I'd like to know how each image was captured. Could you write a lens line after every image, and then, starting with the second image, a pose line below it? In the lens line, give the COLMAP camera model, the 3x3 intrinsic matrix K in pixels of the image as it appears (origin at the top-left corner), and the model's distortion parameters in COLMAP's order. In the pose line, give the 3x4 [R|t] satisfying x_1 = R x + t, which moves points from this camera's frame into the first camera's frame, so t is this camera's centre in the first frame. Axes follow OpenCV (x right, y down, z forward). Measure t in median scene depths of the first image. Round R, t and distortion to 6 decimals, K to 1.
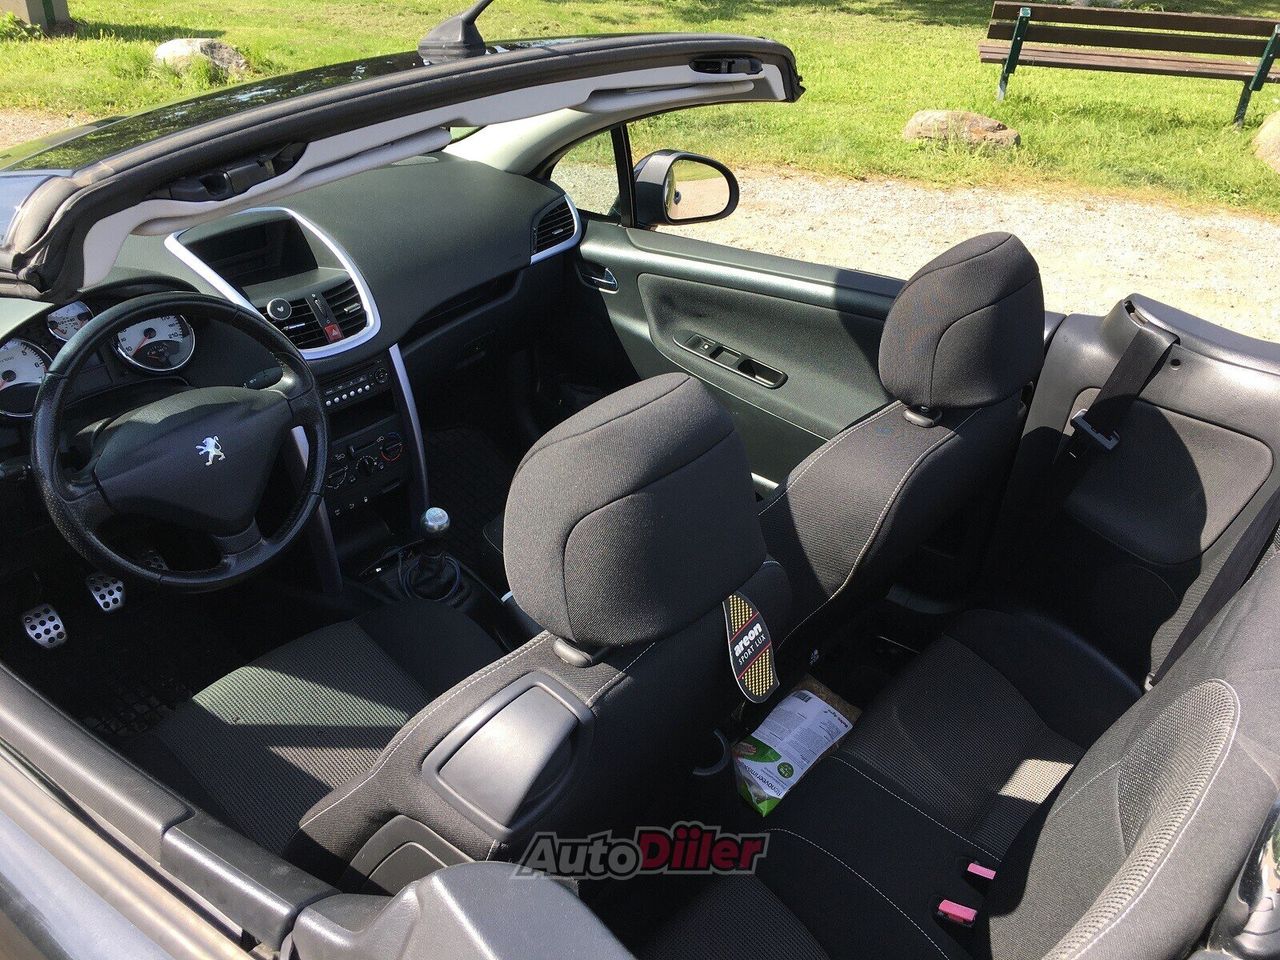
lens RADIAL K [[1094.2, 0, 640.0], [0, 1094.2, 480.0], [0, 0, 1]] dist [0.102867, -0.131216]
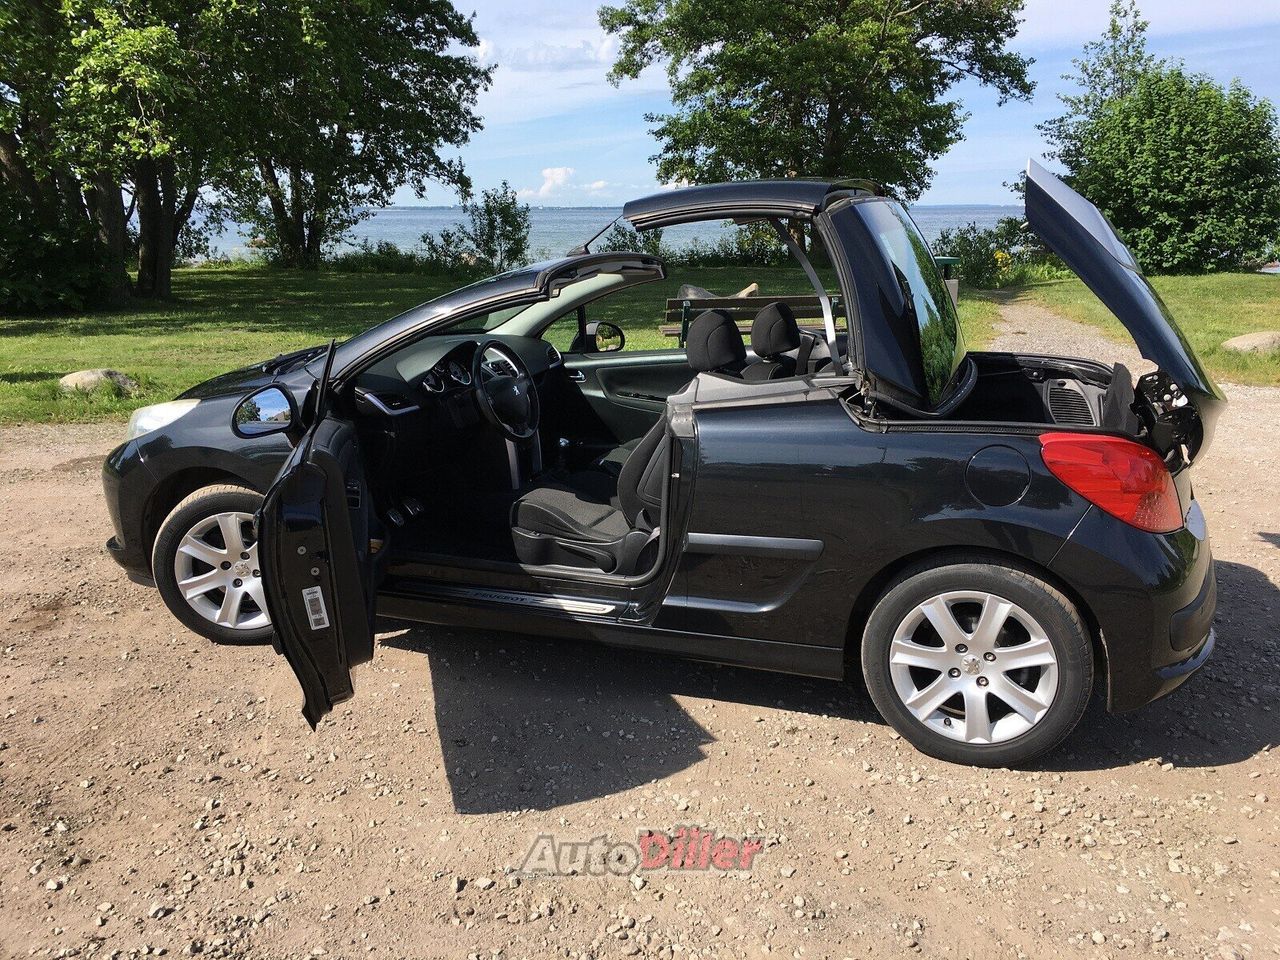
lens RADIAL K [[1093.4, 0, 644.7], [0, 1093.4, 473.5], [0, 0, 1]] dist [0.054272, -0.001054]
pose [[0.948529, -0.119633, 0.293225, -0.561622], [0.201327, 0.942512, -0.266720, 0.602405], [-0.244460, 0.312025, 0.918085, -0.967170]]
